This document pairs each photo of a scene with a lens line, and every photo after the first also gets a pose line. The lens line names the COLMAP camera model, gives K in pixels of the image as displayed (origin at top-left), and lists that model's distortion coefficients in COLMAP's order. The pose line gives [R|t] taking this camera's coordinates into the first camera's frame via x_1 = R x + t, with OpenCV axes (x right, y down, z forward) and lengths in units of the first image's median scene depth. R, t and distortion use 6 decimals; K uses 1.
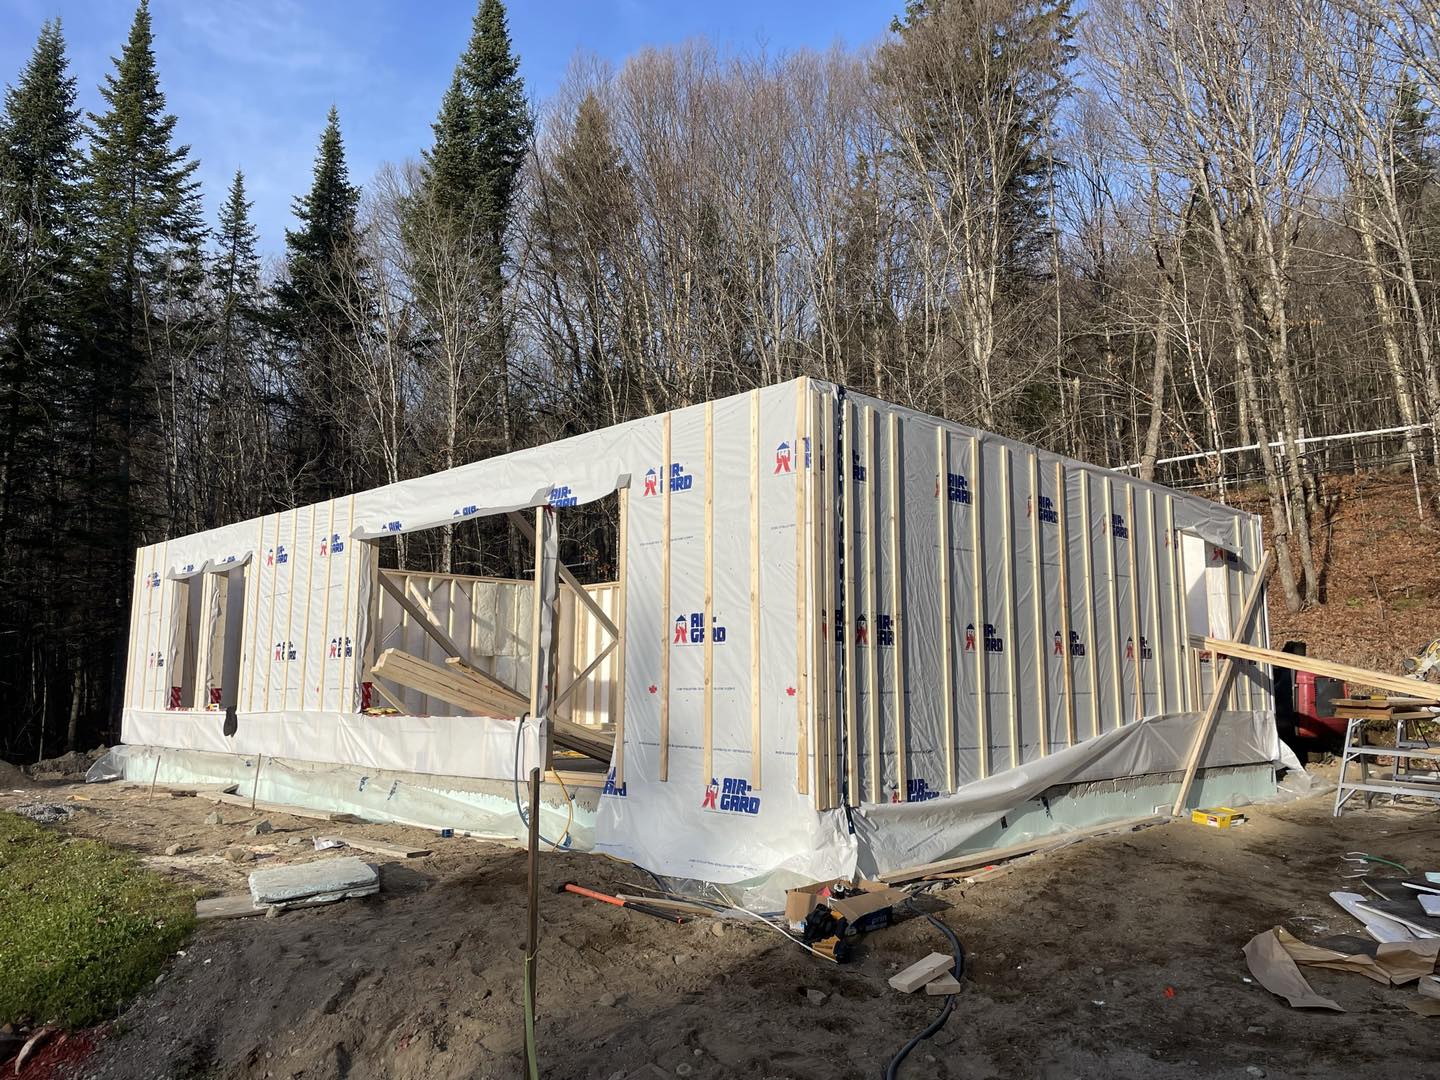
lens RADIAL K [[1135.9, 0, 773.1], [0, 1135.9, 493.7], [0, 0, 1]] dist [0.007145, 0.000663]
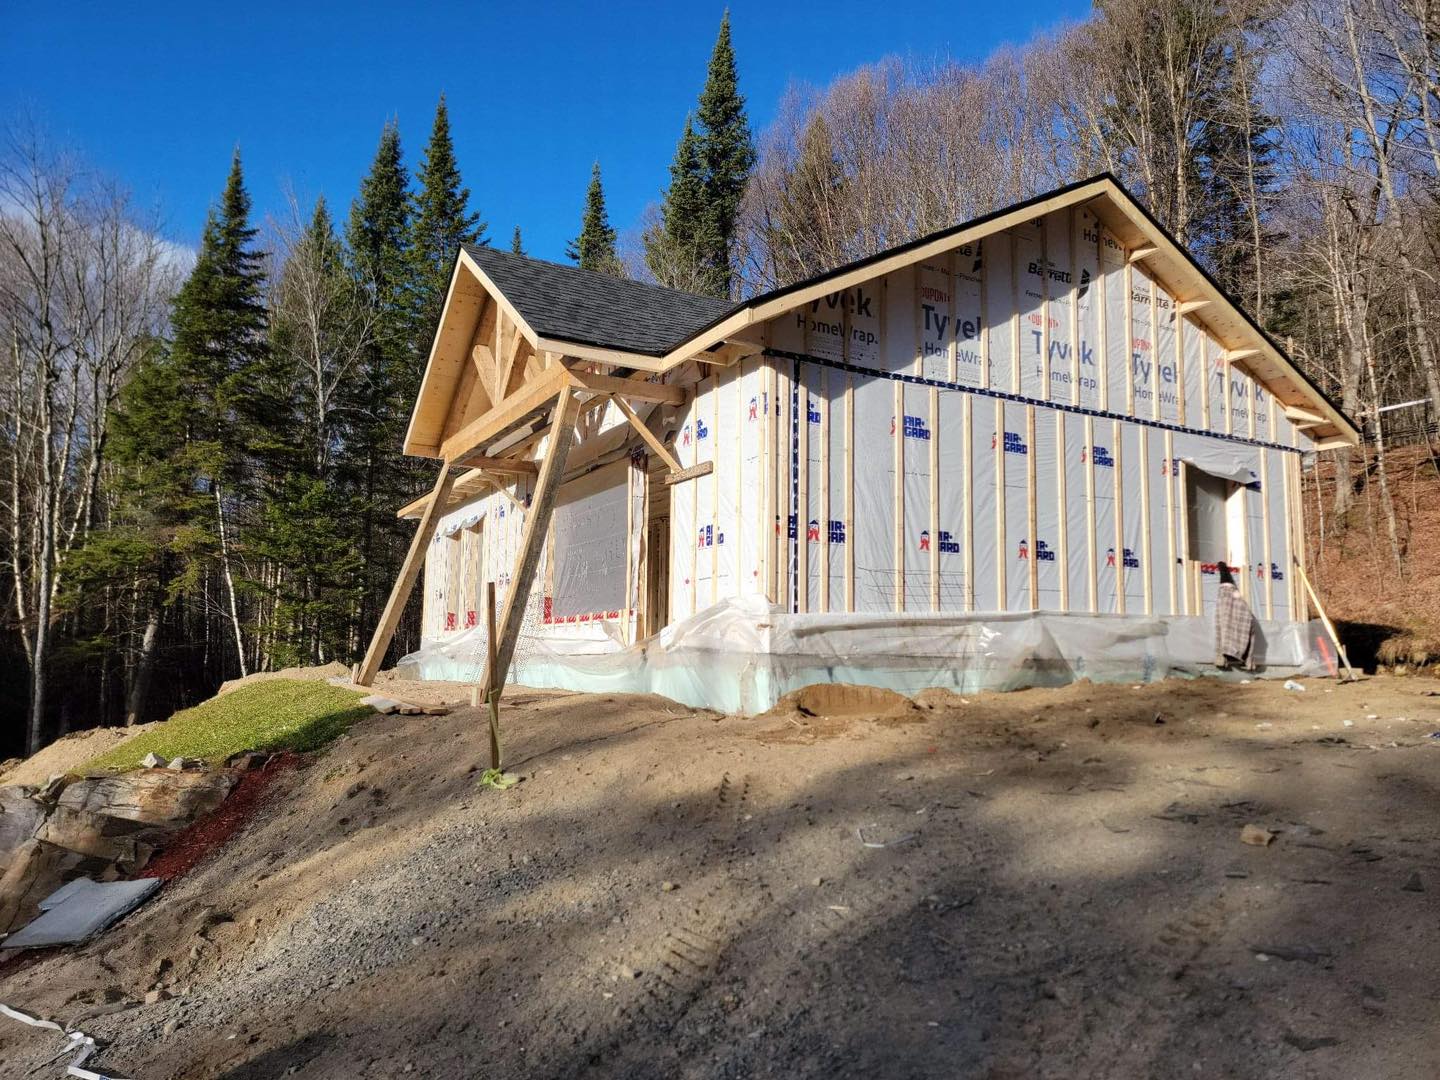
lens RADIAL K [[1078.7, 0, 720.4], [0, 1078.7, 532.5], [0, 0, 1]] dist [0.109475, -0.165721]
pose [[0.950047, -0.027151, -0.310925, 0.104554], [0.038703, 0.998768, 0.031044, 0.021378], [0.309699, -0.041527, 0.949927, -0.075907]]
